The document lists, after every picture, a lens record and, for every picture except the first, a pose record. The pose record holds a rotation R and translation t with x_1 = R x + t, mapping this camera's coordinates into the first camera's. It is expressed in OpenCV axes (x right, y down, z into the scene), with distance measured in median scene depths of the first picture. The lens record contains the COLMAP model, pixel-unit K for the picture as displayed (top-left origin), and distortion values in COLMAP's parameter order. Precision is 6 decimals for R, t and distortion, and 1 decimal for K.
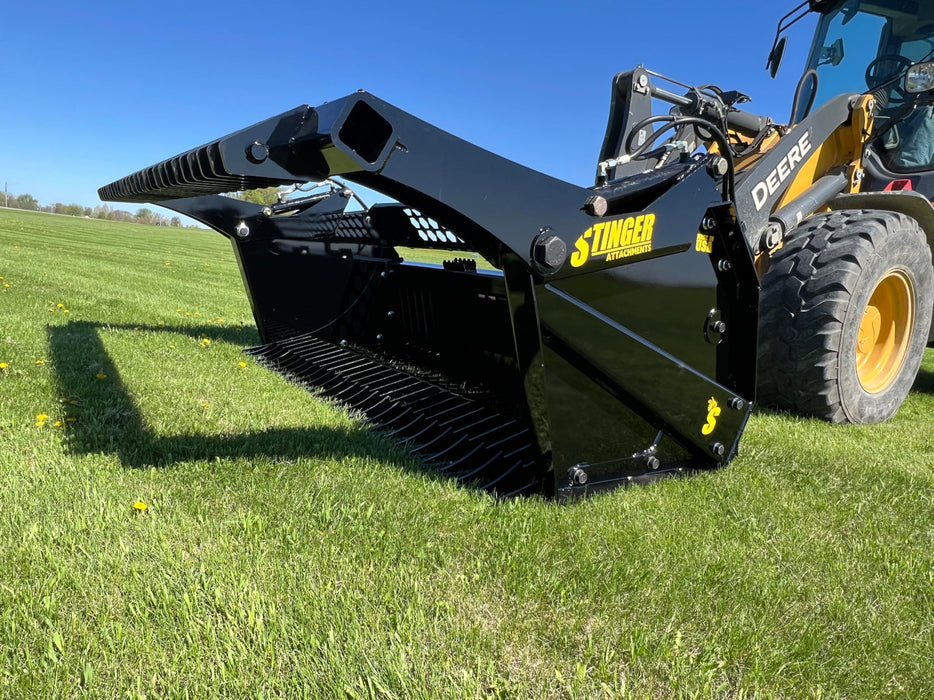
lens RADIAL K [[632.1, 0, 462.8], [0, 632.1, 344.6], [0, 0, 1]] dist [-0.002974, 0.003226]
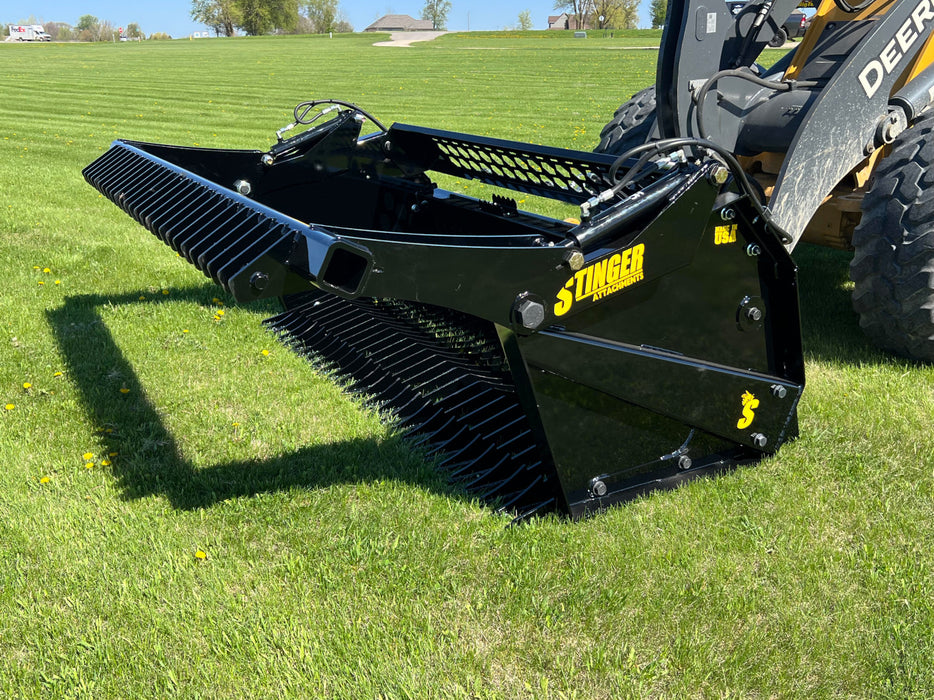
lens RADIAL K [[924.7, 0, 470.4], [0, 924.7, 340.7], [0, 0, 1]] dist [0.075110, -0.156823]
pose [[0.989378, -0.077333, -0.123089, 0.165950], [0.097151, 0.981637, 0.164164, -0.267491], [0.108133, -0.174379, 0.978723, -0.412376]]
